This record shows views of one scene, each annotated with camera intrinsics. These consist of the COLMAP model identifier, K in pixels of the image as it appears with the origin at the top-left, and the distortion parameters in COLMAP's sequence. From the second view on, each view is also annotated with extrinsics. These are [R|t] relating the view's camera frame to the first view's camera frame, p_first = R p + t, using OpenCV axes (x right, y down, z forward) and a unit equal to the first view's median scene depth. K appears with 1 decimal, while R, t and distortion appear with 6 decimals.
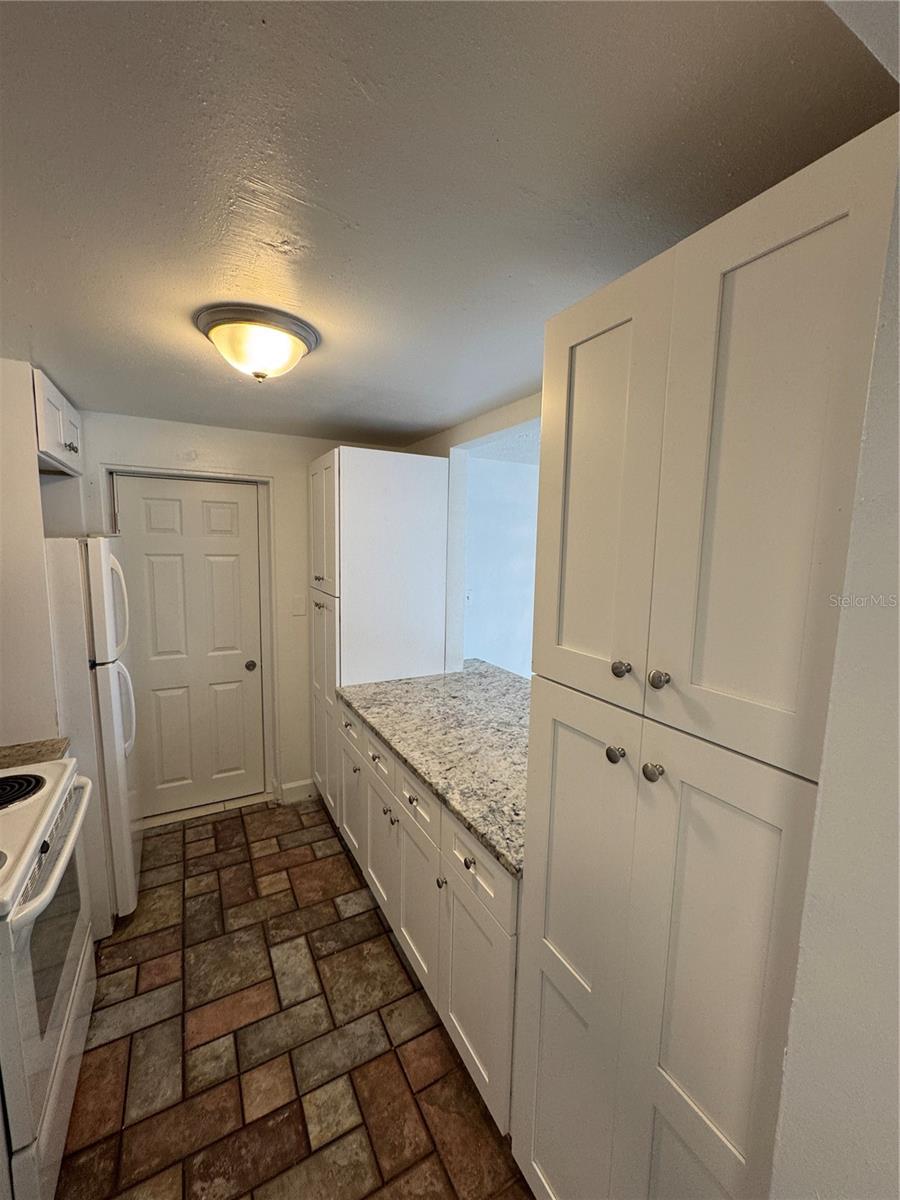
lens RADIAL K [[478.9, 0, 450.0], [0, 478.9, 600.0], [0, 0, 1]] dist [-0.001346, 0.000543]
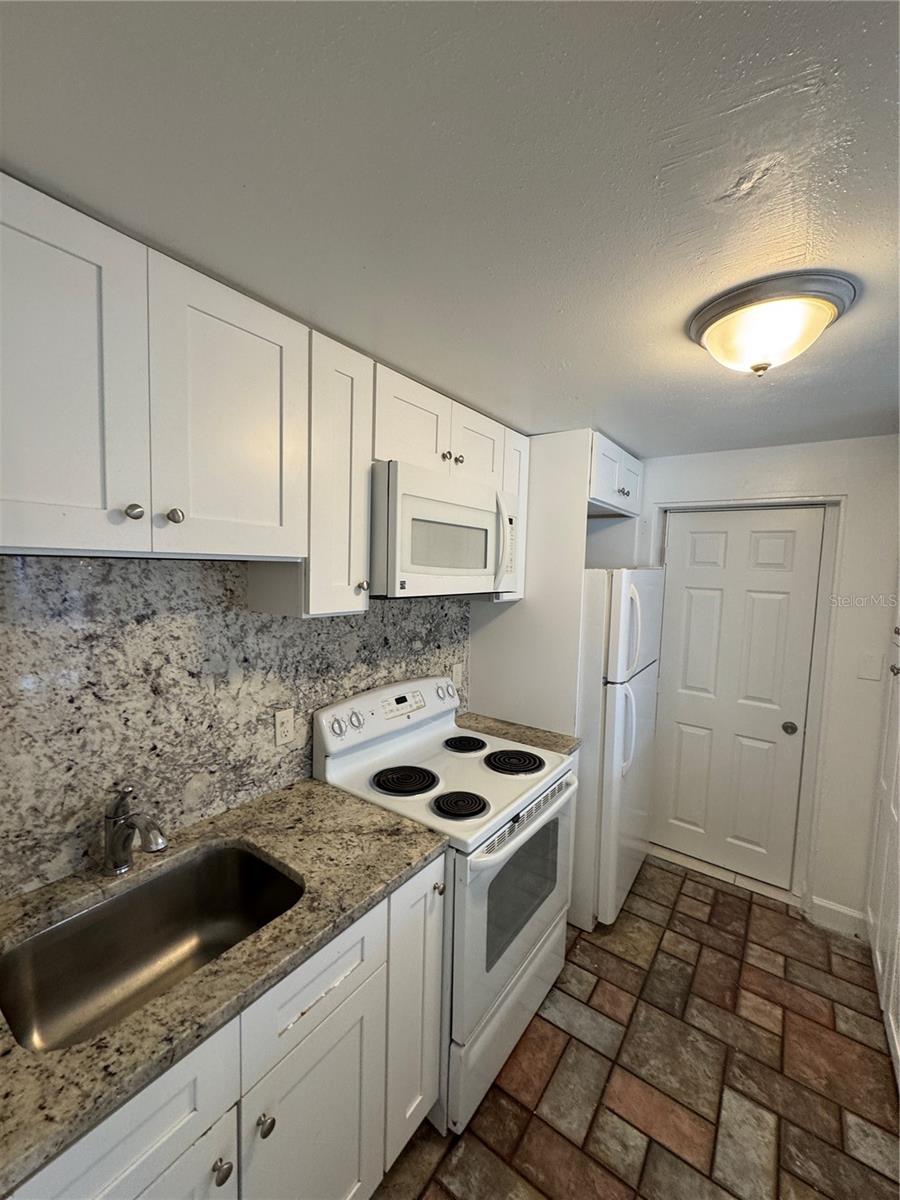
lens RADIAL K [[478.9, 0, 450.0], [0, 478.9, 600.0], [0, 0, 1]] dist [-0.001346, 0.000543]
pose [[0.427021, 0.060227, -0.902234, 0.084444], [-0.130202, 0.991477, 0.004561, -0.010338], [0.894819, 0.115526, 0.431223, 0.147067]]
